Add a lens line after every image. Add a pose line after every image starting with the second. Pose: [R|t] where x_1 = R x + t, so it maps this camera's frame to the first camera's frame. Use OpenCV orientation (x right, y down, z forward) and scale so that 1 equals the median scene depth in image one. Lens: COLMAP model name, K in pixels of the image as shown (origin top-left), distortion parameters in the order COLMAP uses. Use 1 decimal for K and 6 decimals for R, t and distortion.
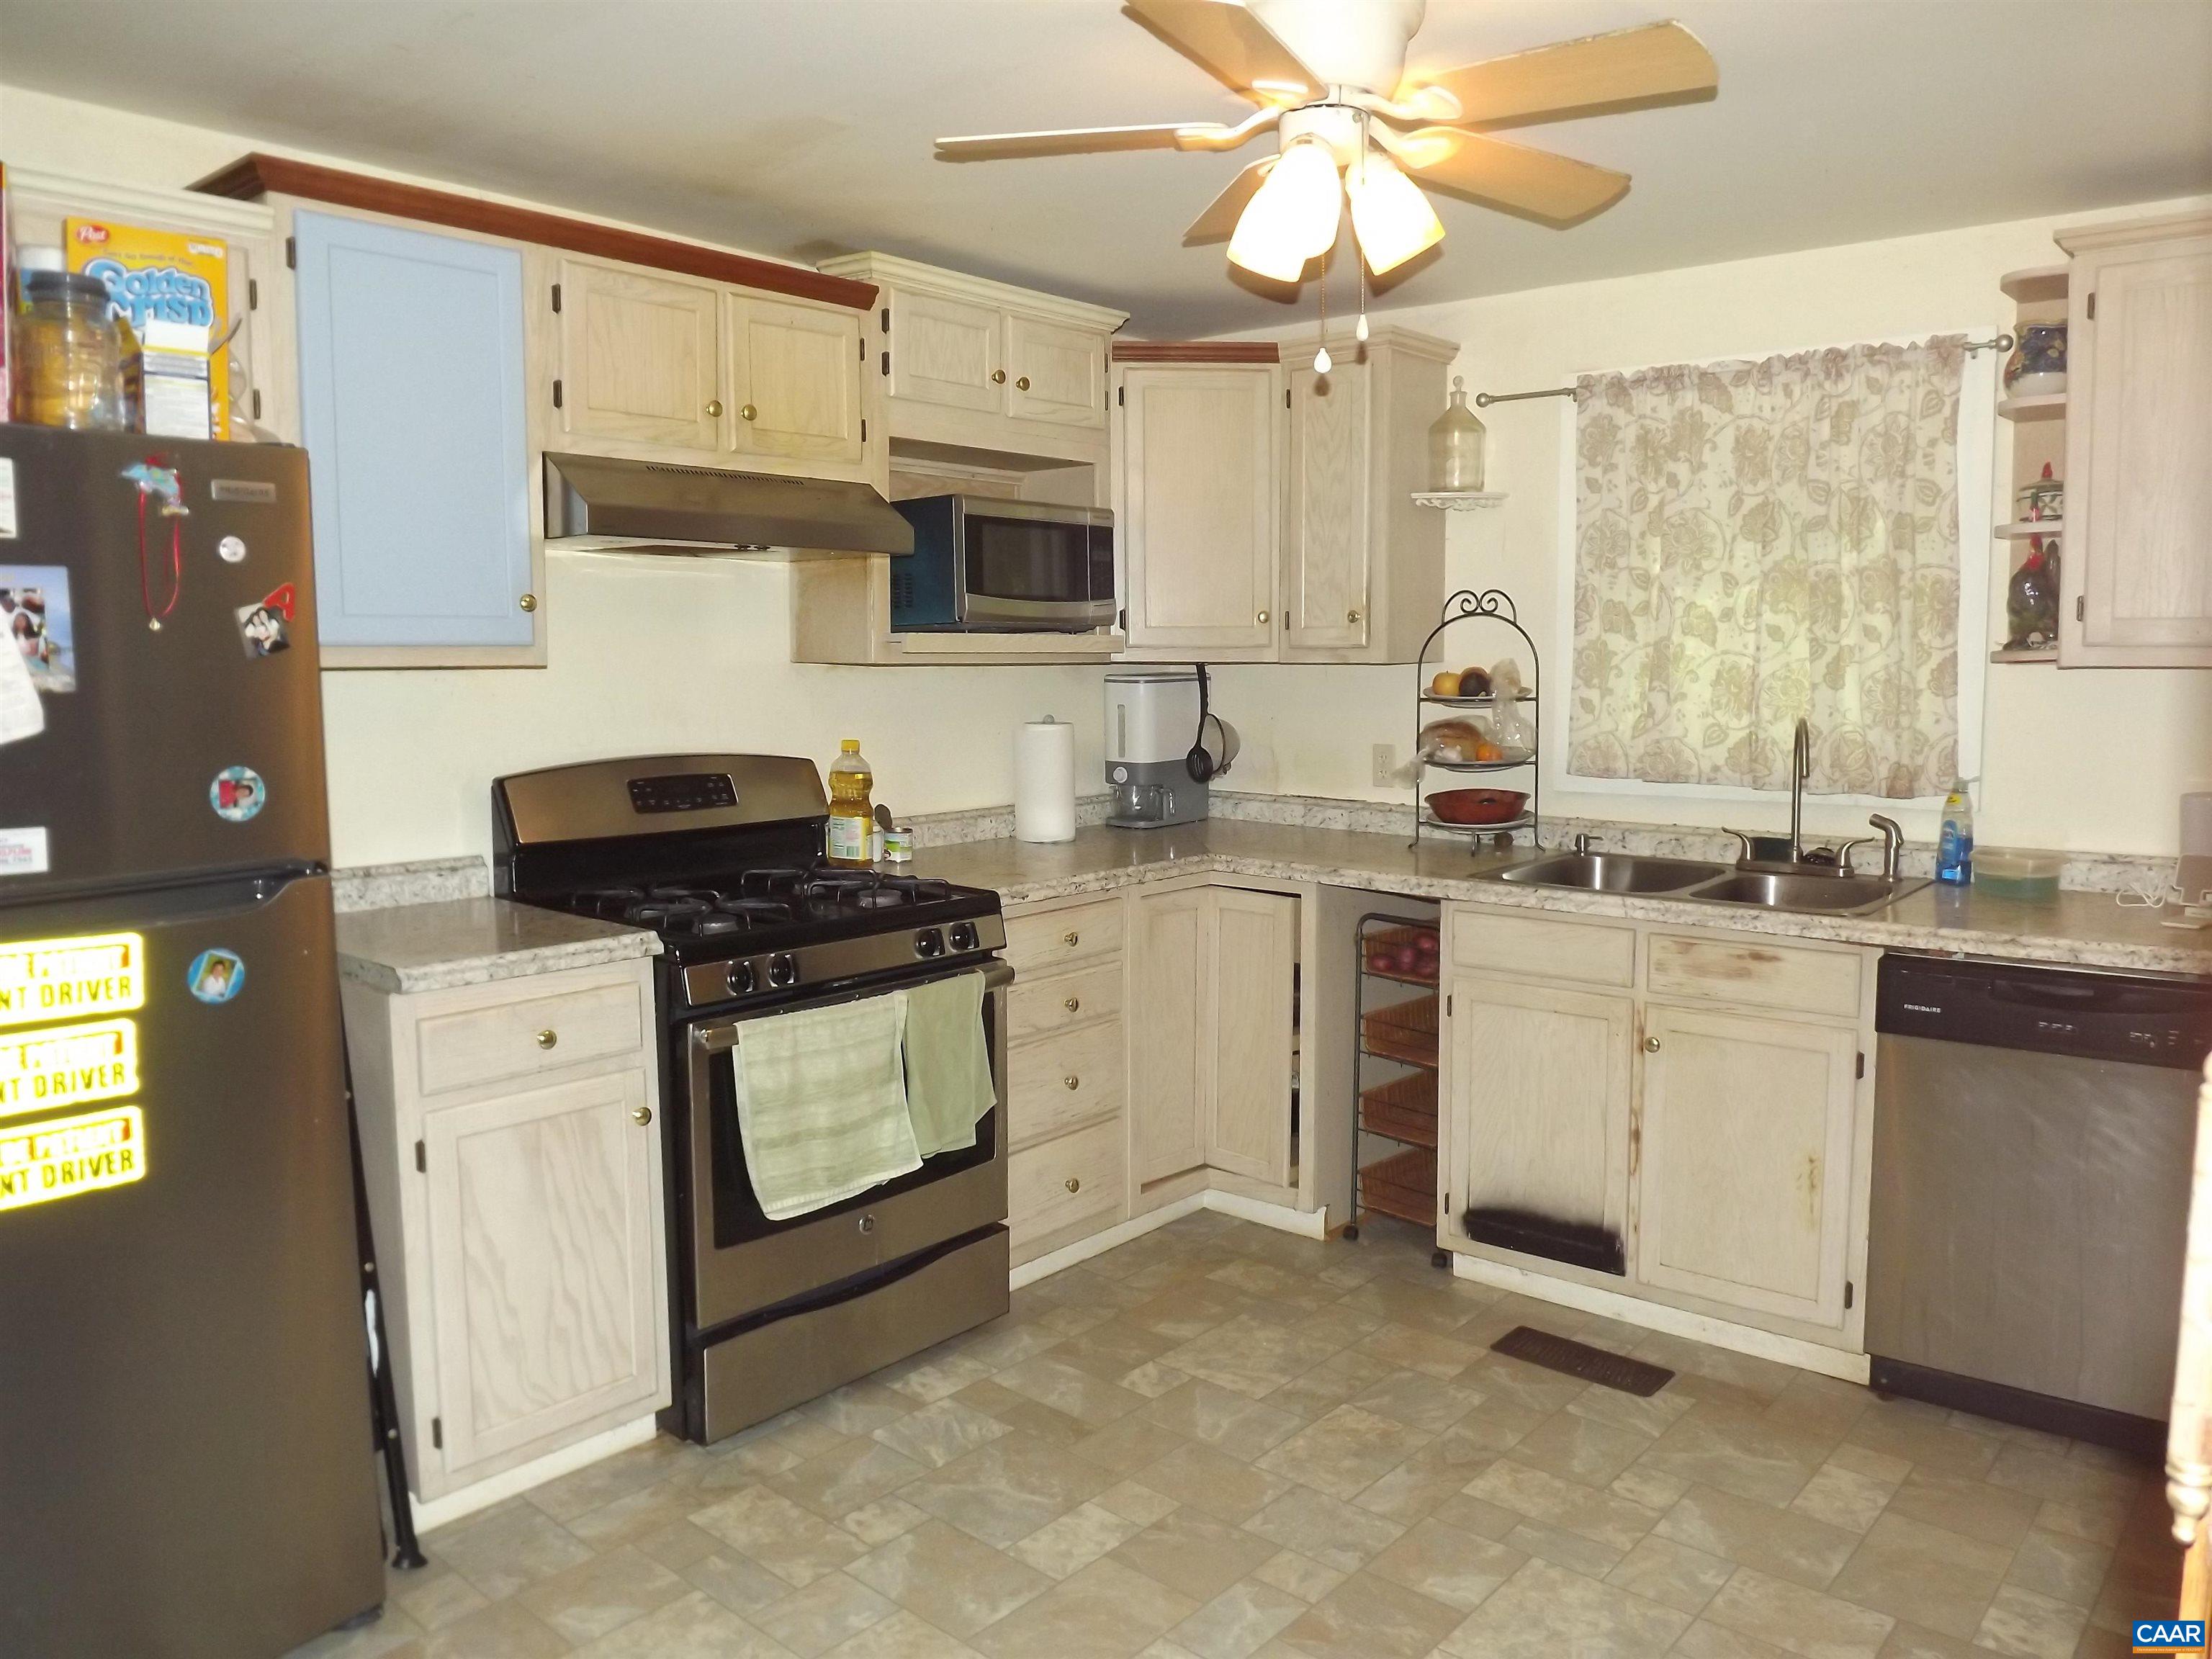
lens RADIAL K [[1573.4, 0, 1106.0], [0, 1573.4, 829.5], [0, 0, 1]] dist [-0.056181, 0.000453]
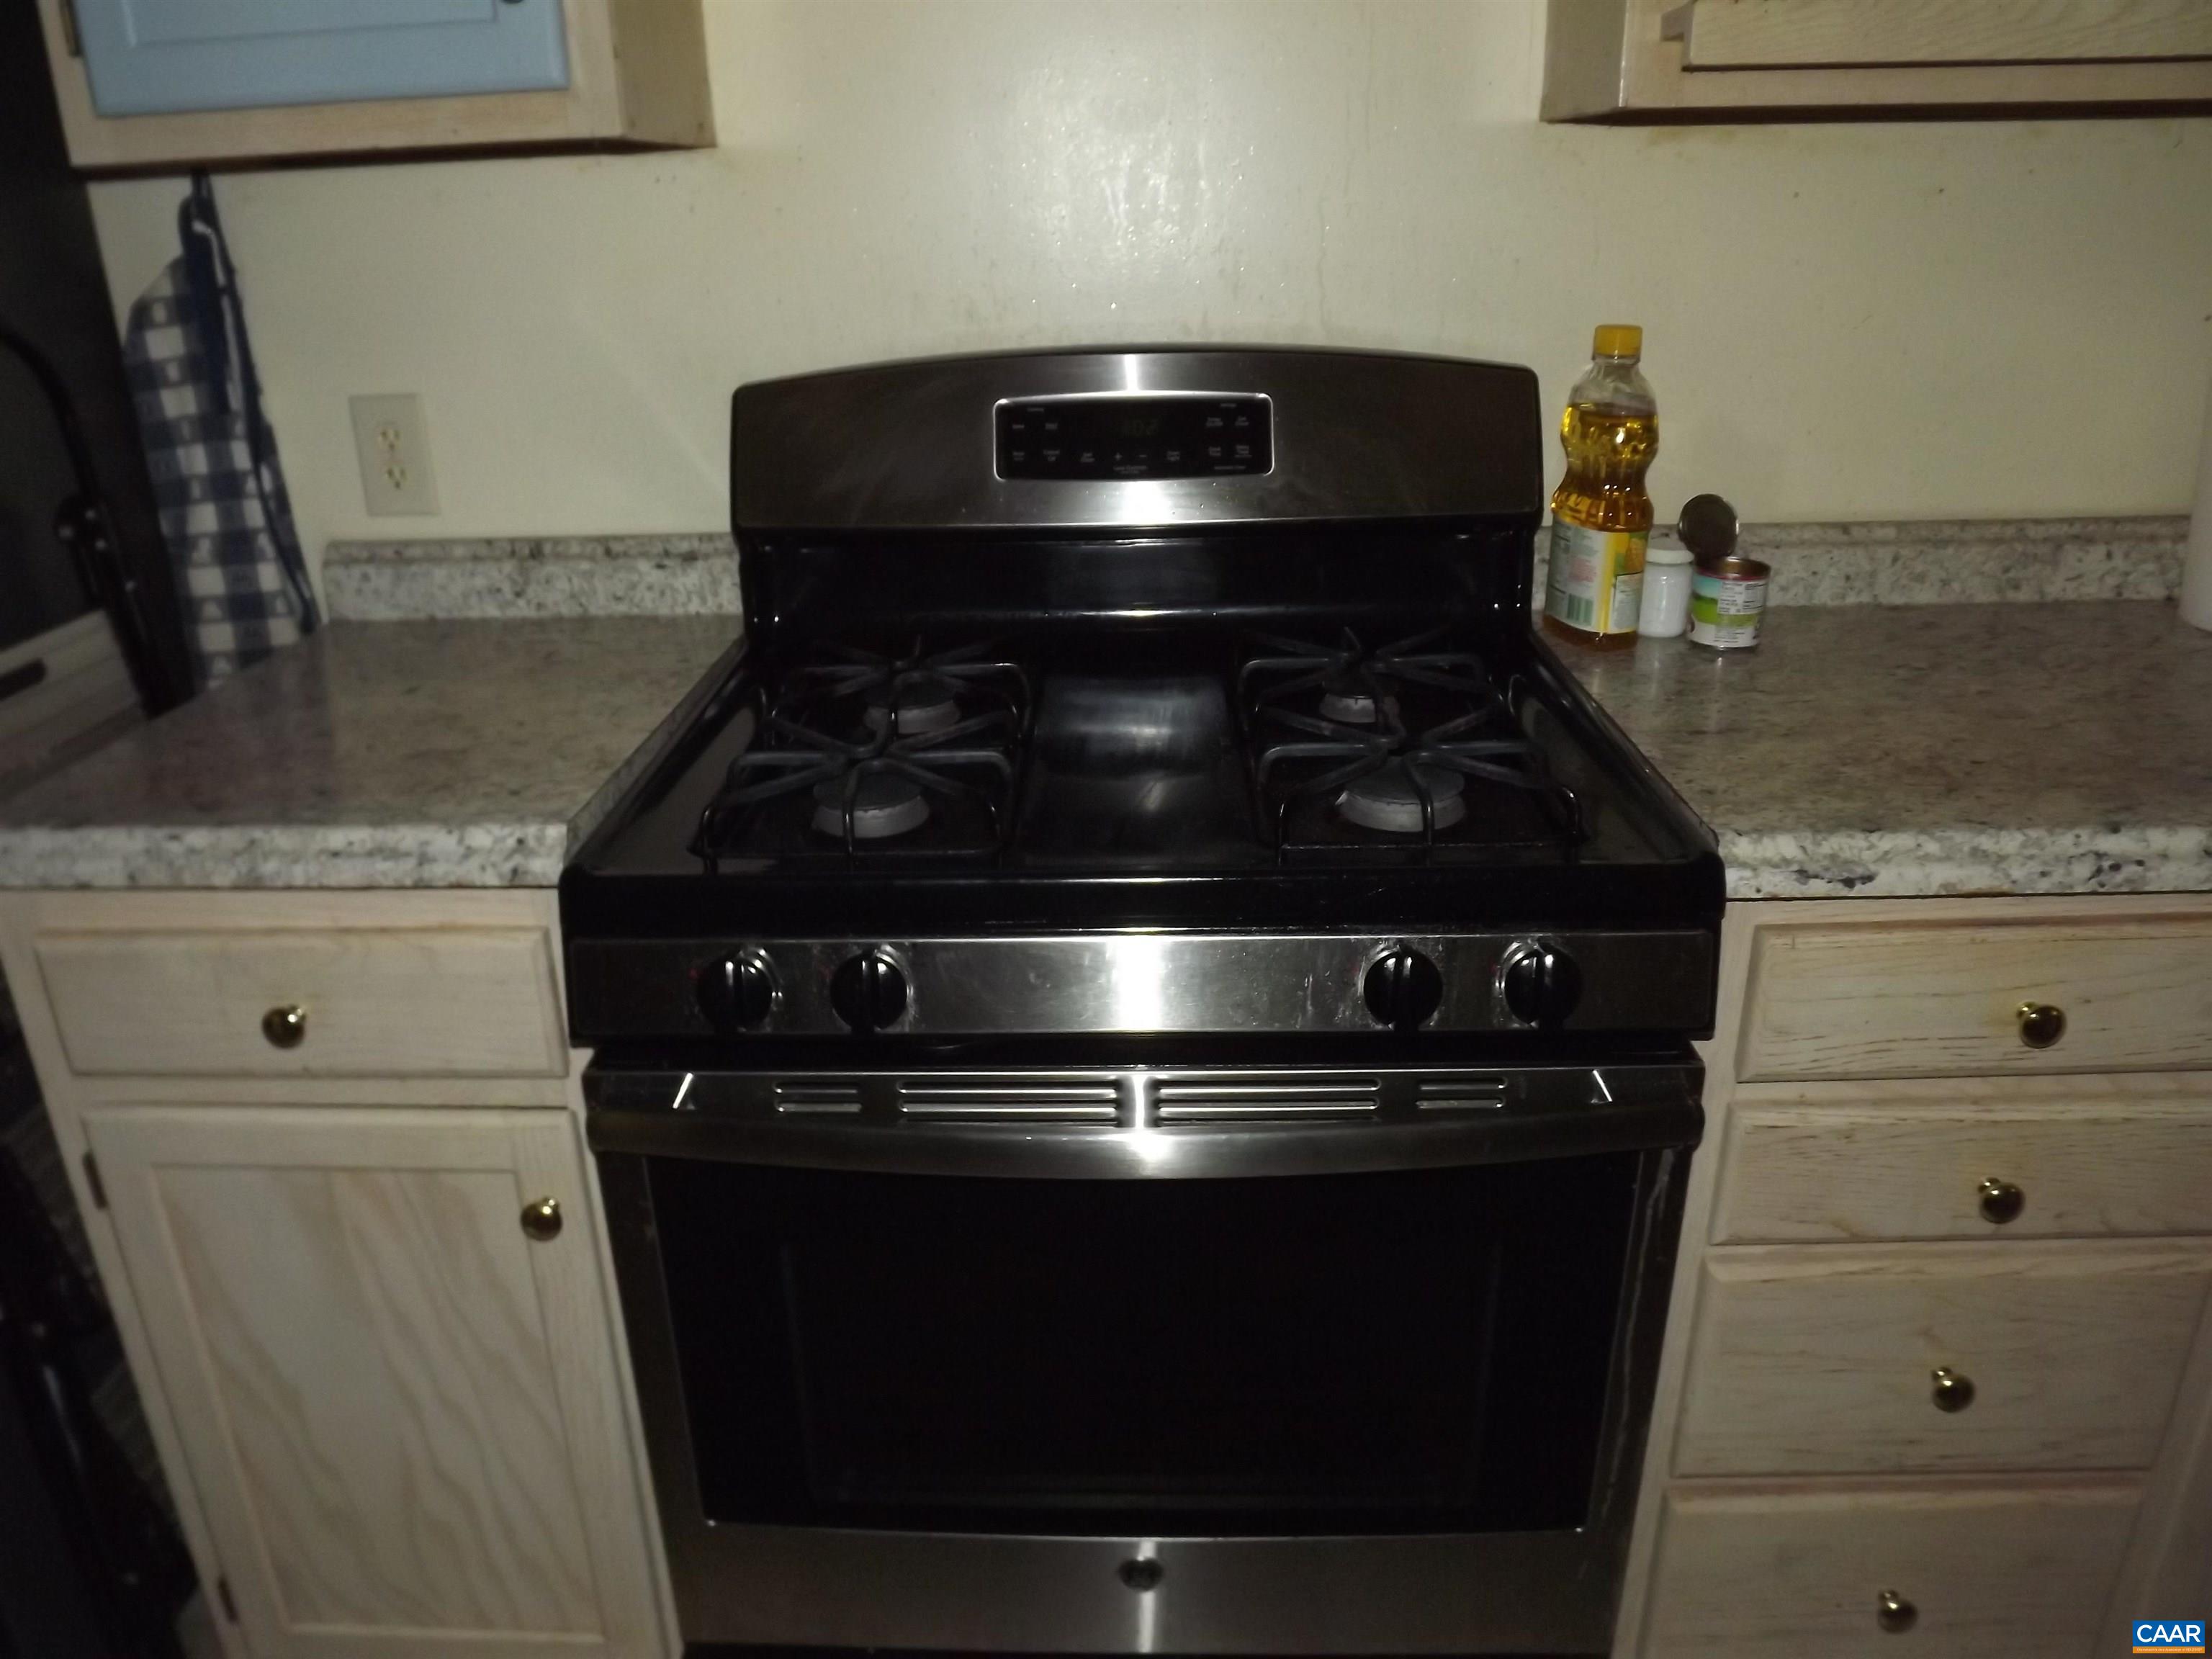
lens RADIAL K [[1573.4, 0, 1106.0], [0, 1573.4, 829.5], [0, 0, 1]] dist [-0.056181, 0.000453]
pose [[0.646433, 0.270211, -0.713520, 0.082422], [-0.061367, 0.950570, 0.304385, -0.058945], [0.760499, -0.152978, 0.631062, 0.774084]]
